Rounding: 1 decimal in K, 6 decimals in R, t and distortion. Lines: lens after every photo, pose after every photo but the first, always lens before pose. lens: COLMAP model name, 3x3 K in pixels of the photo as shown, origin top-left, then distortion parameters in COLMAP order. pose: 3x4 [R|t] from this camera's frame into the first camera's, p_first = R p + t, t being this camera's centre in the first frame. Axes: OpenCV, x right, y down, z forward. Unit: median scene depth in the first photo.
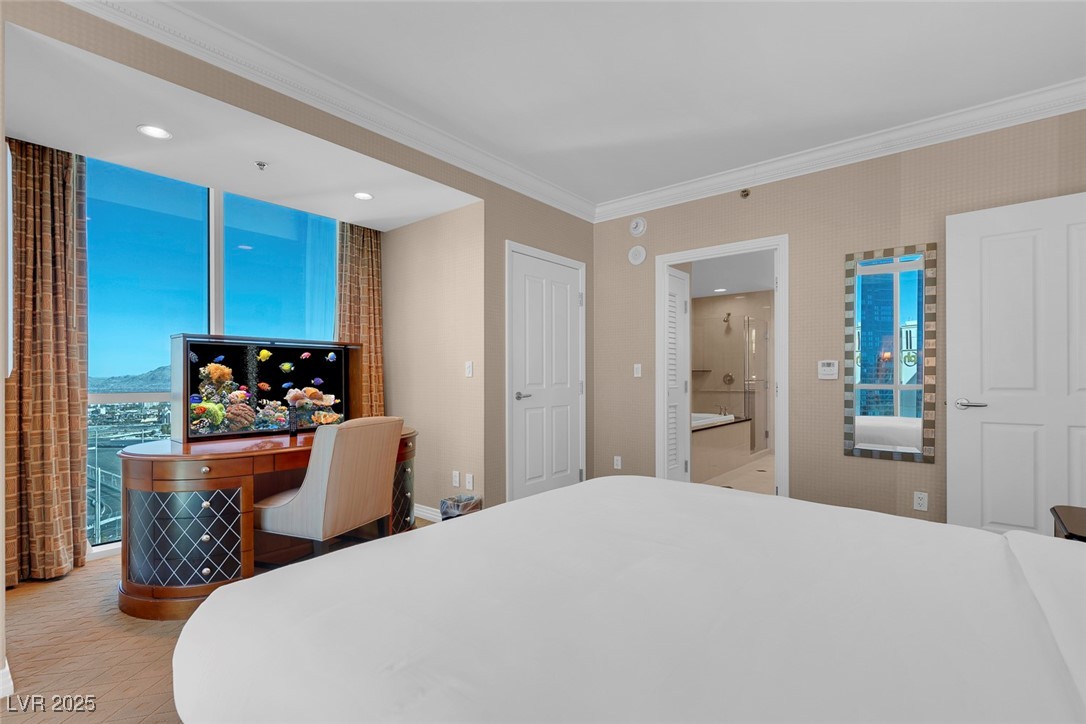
lens RADIAL K [[505.0, 0, 539.0], [0, 505.0, 377.1], [0, 0, 1]] dist [-0.000678, 0.000363]
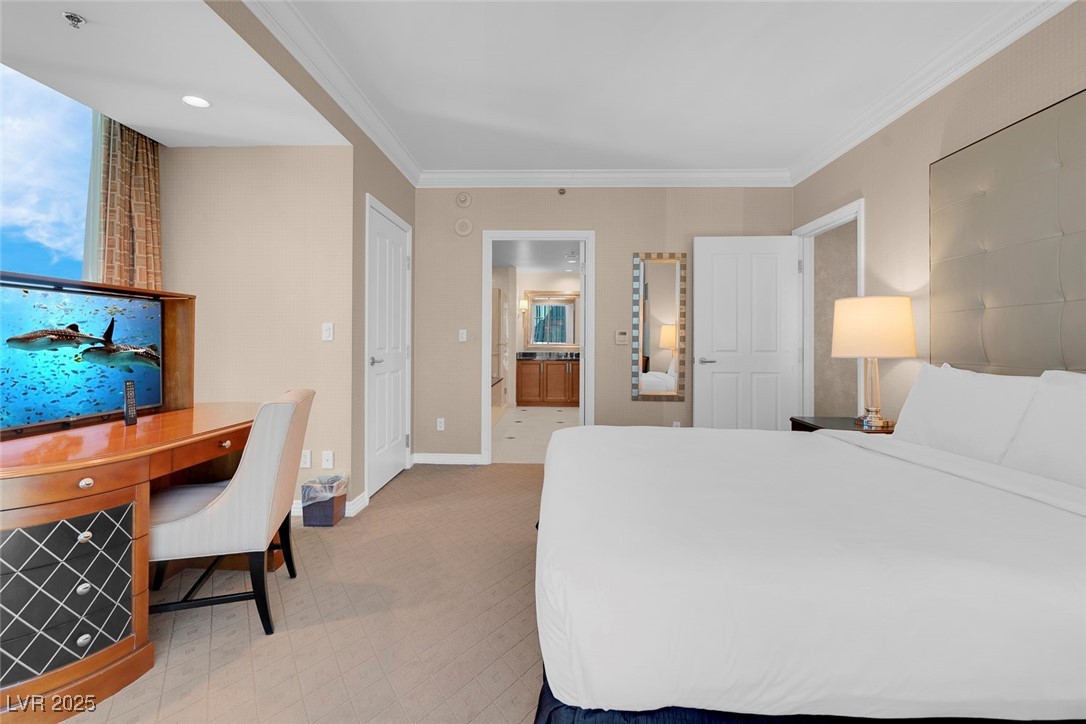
lens RADIAL K [[500.5, 0, 537.1], [0, 500.5, 339.7], [0, 0, 1]] dist [-0.001578, 0.000825]
pose [[0.787071, 0.007977, 0.616811, -0.394608], [-0.007368, 0.999967, -0.003531, -0.001825], [-0.616818, -0.001766, 0.787104, 0.089377]]
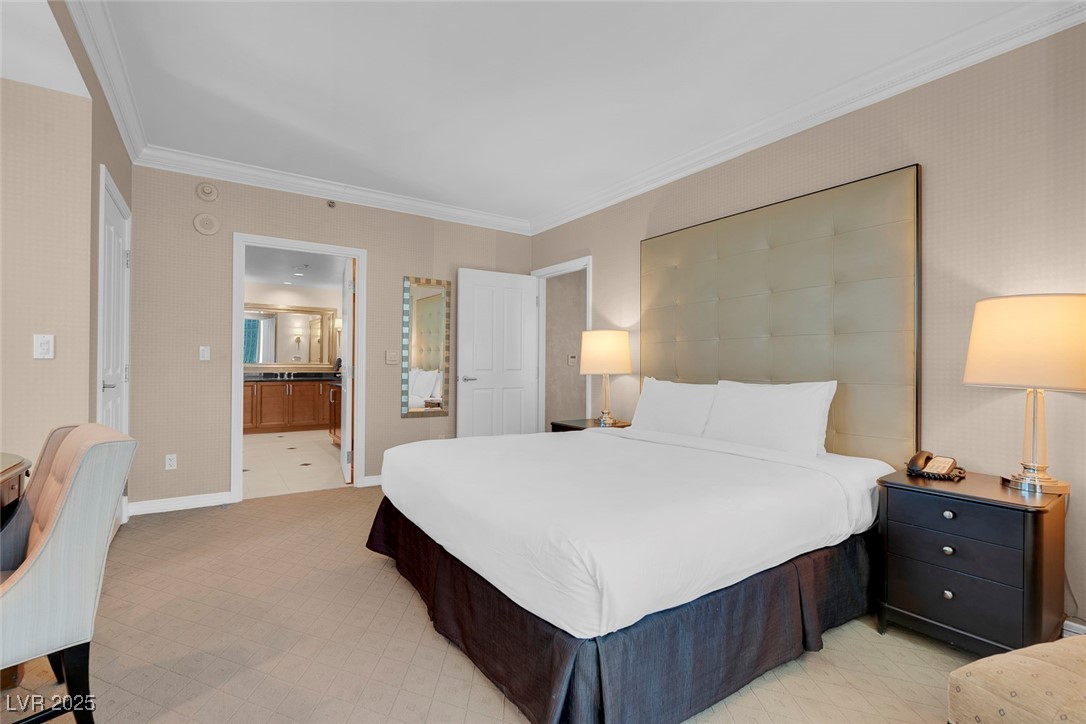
lens RADIAL K [[490.3, 0, 537.9], [0, 490.3, 362.6], [0, 0, 1]] dist [-0.002289, 0.001190]
pose [[0.281169, 0.004681, 0.959647, -0.559476], [-0.010888, 0.999939, -0.001688, -0.001880], [-0.959596, -0.009974, 0.281203, 0.229468]]
